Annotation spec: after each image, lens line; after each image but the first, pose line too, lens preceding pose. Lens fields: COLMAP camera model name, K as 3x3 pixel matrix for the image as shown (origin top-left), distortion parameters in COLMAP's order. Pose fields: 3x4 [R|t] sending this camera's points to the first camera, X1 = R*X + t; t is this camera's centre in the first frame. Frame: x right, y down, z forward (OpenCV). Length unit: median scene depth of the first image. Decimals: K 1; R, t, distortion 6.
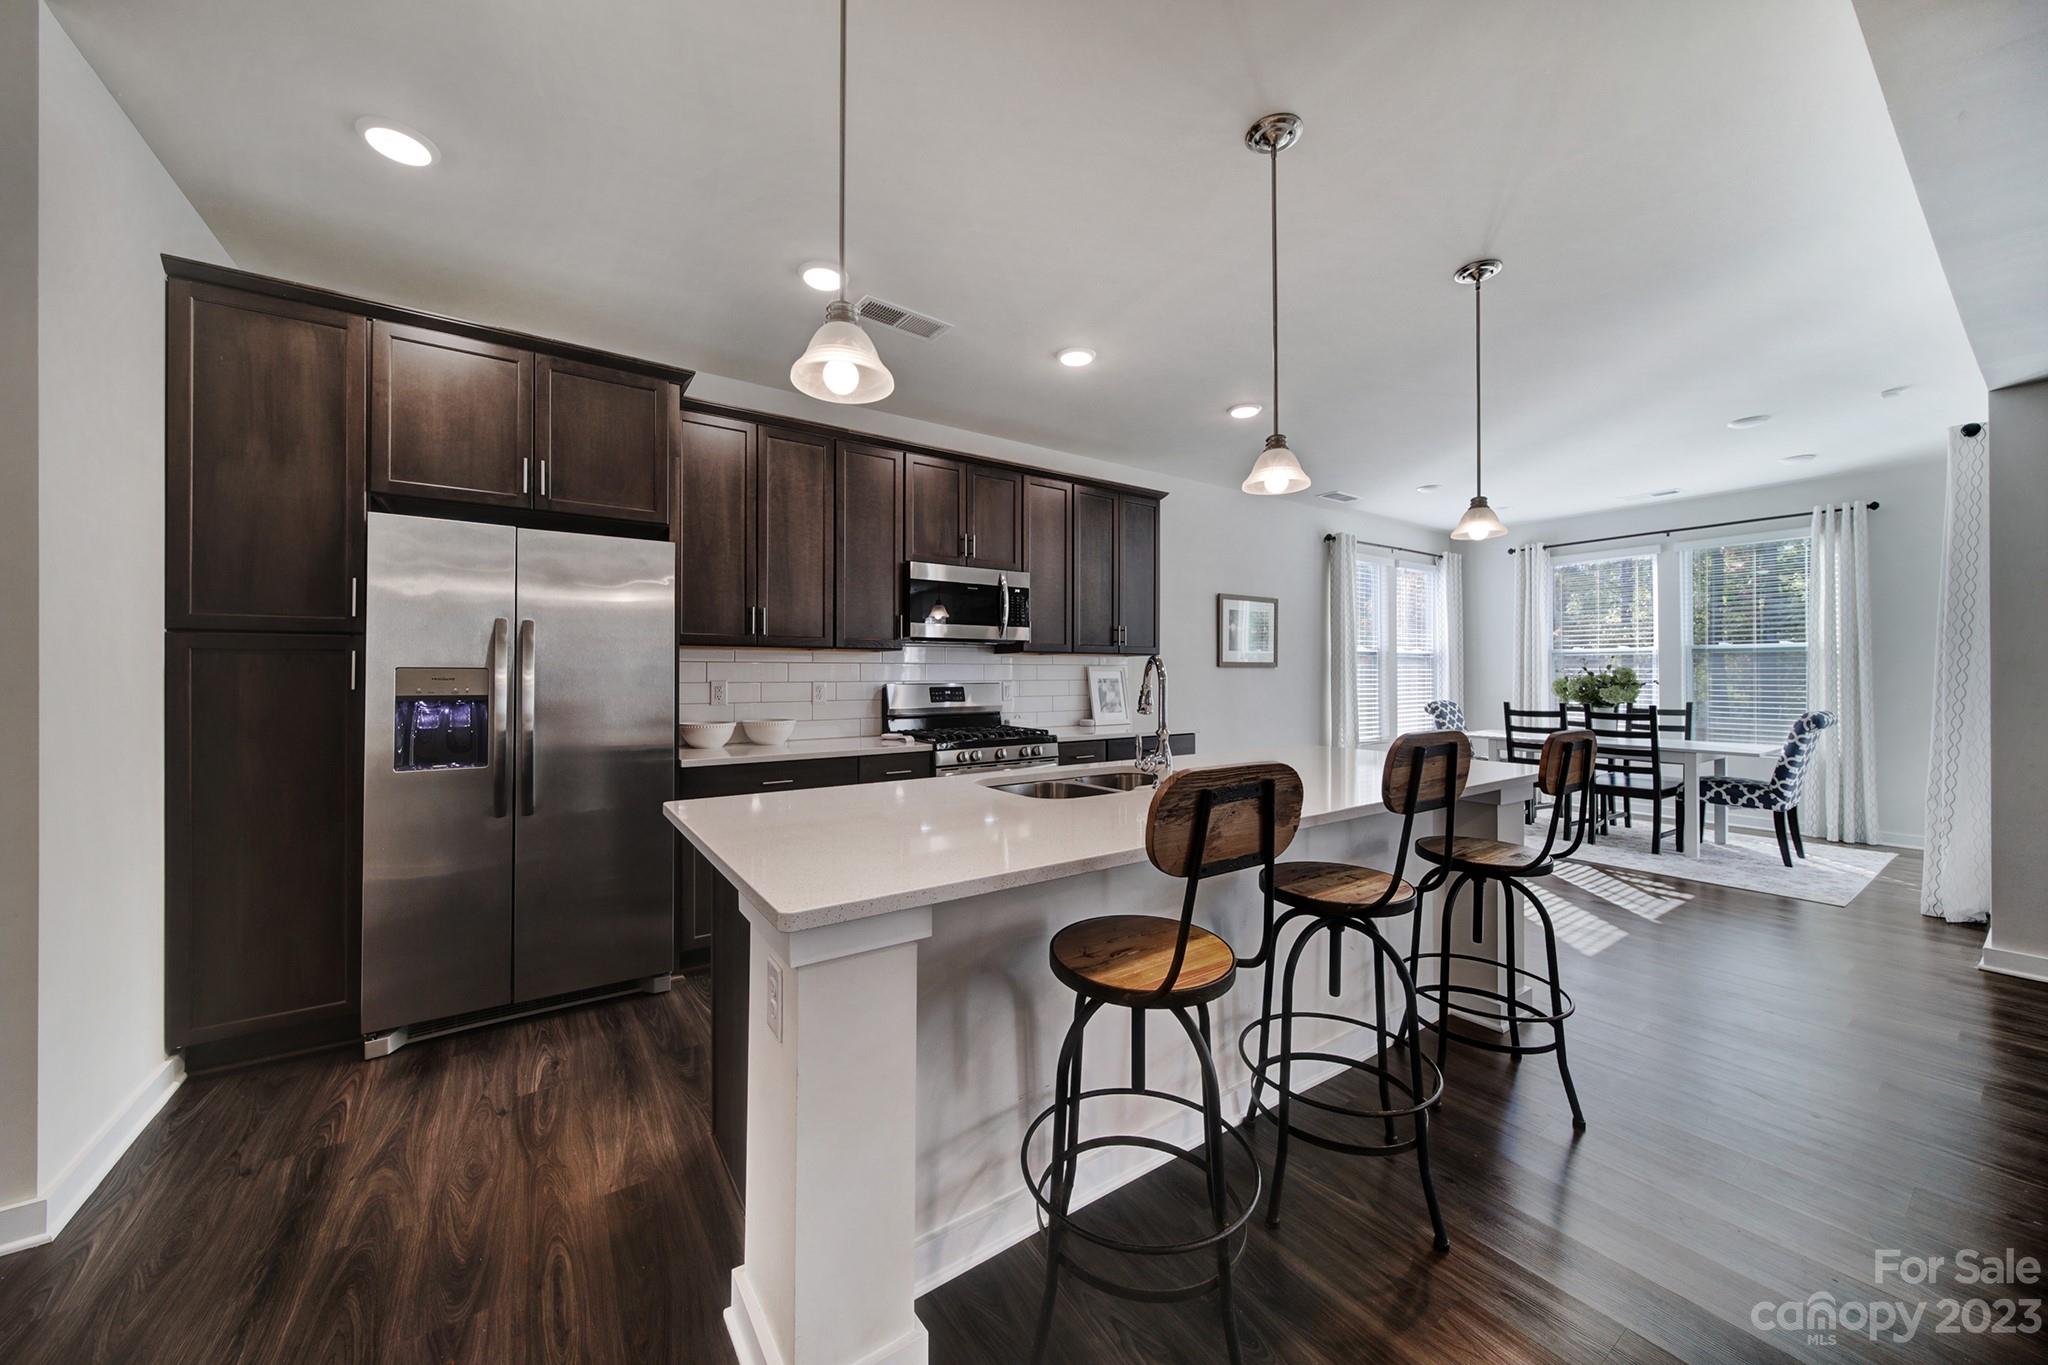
lens RADIAL K [[731.6, 0, 1014.8], [0, 731.6, 666.3], [0, 0, 1]] dist [-0.002310, -0.000478]
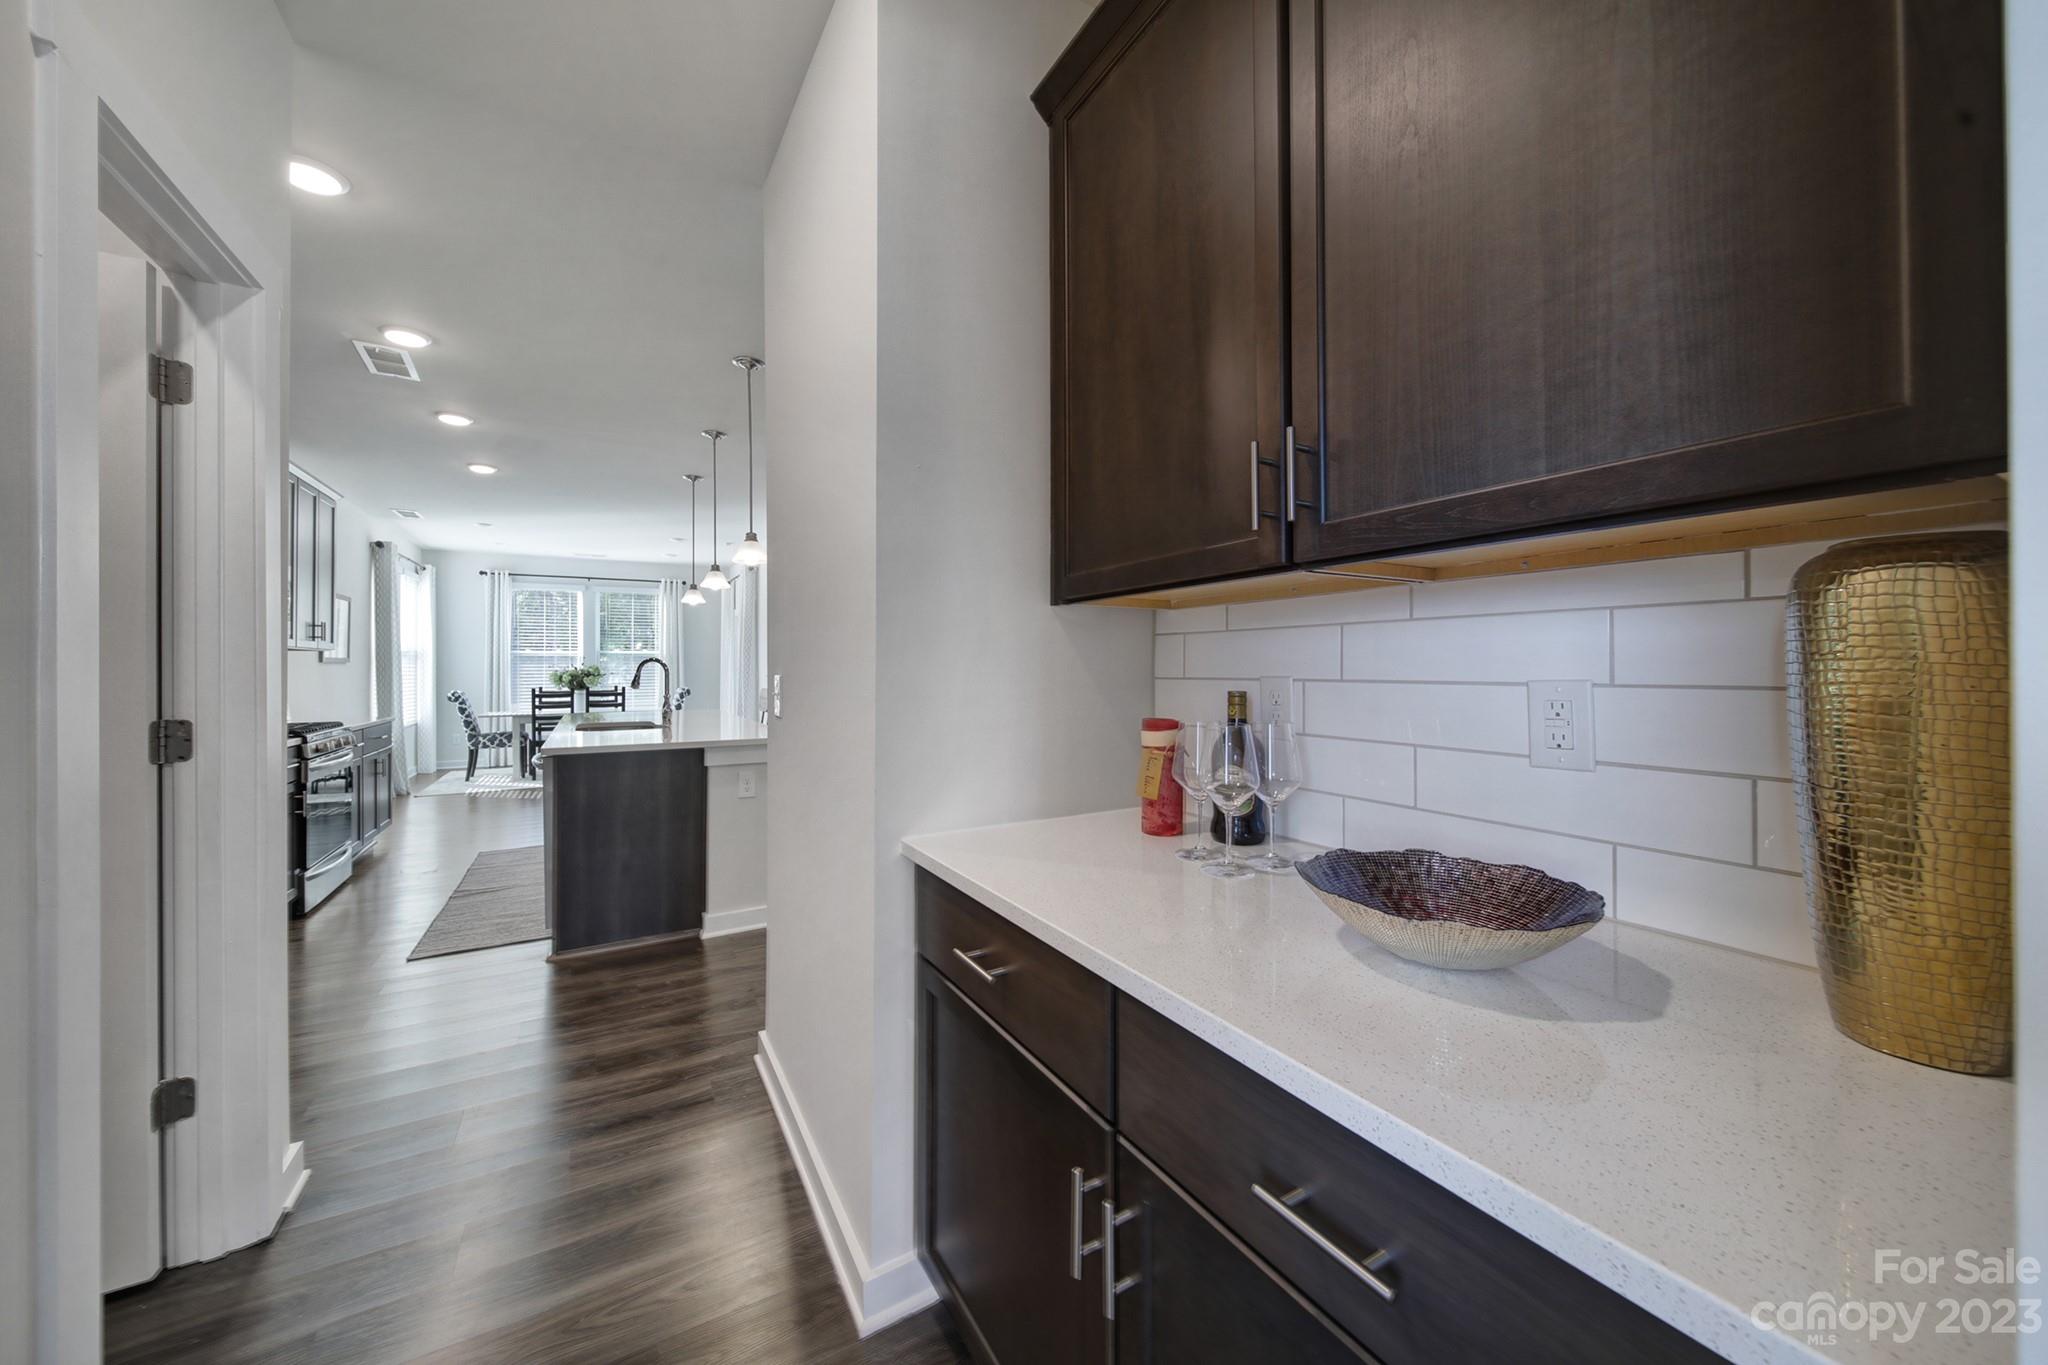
lens RADIAL K [[731.6, 0, 1017.4], [0, 731.6, 664.1], [0, 0, 1]] dist [-0.002310, -0.000478]
pose [[0.082612, 0.004786, 0.996570, -0.871575], [-0.008951, 0.999952, -0.004060, -0.001411], [-0.996542, -0.008585, 0.082650, -0.067985]]
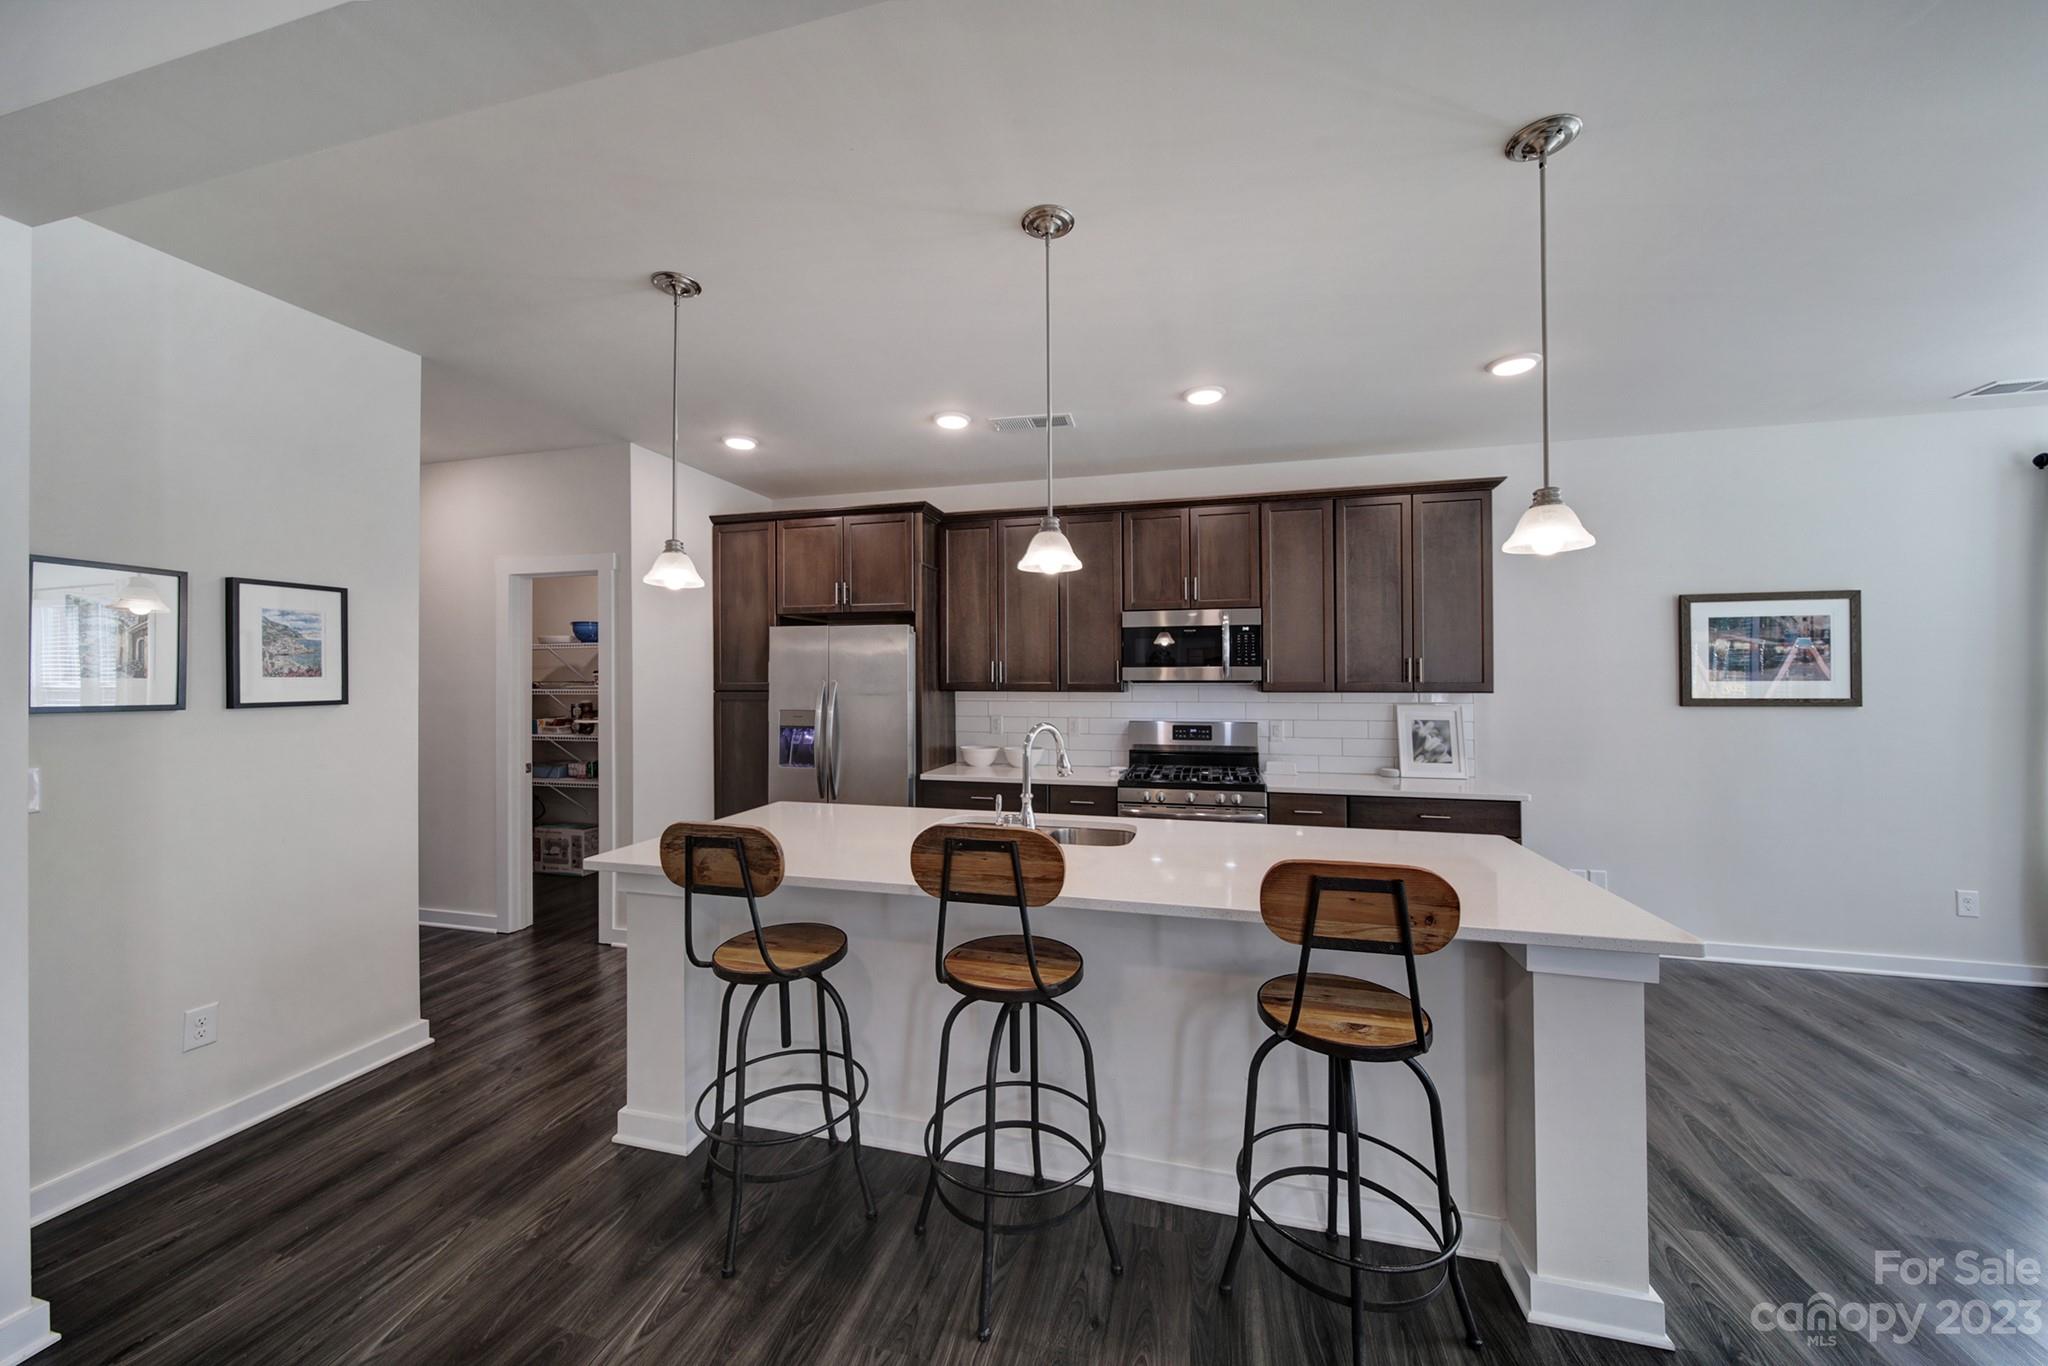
lens RADIAL K [[731.6, 0, 1015.0], [0, 731.6, 672.8], [0, 0, 1]] dist [-0.002310, -0.000478]
pose [[0.642885, -0.005949, -0.765940, 0.529524], [0.012463, 0.999919, 0.002695, -0.051082], [0.765862, -0.011279, 0.642907, 0.153903]]
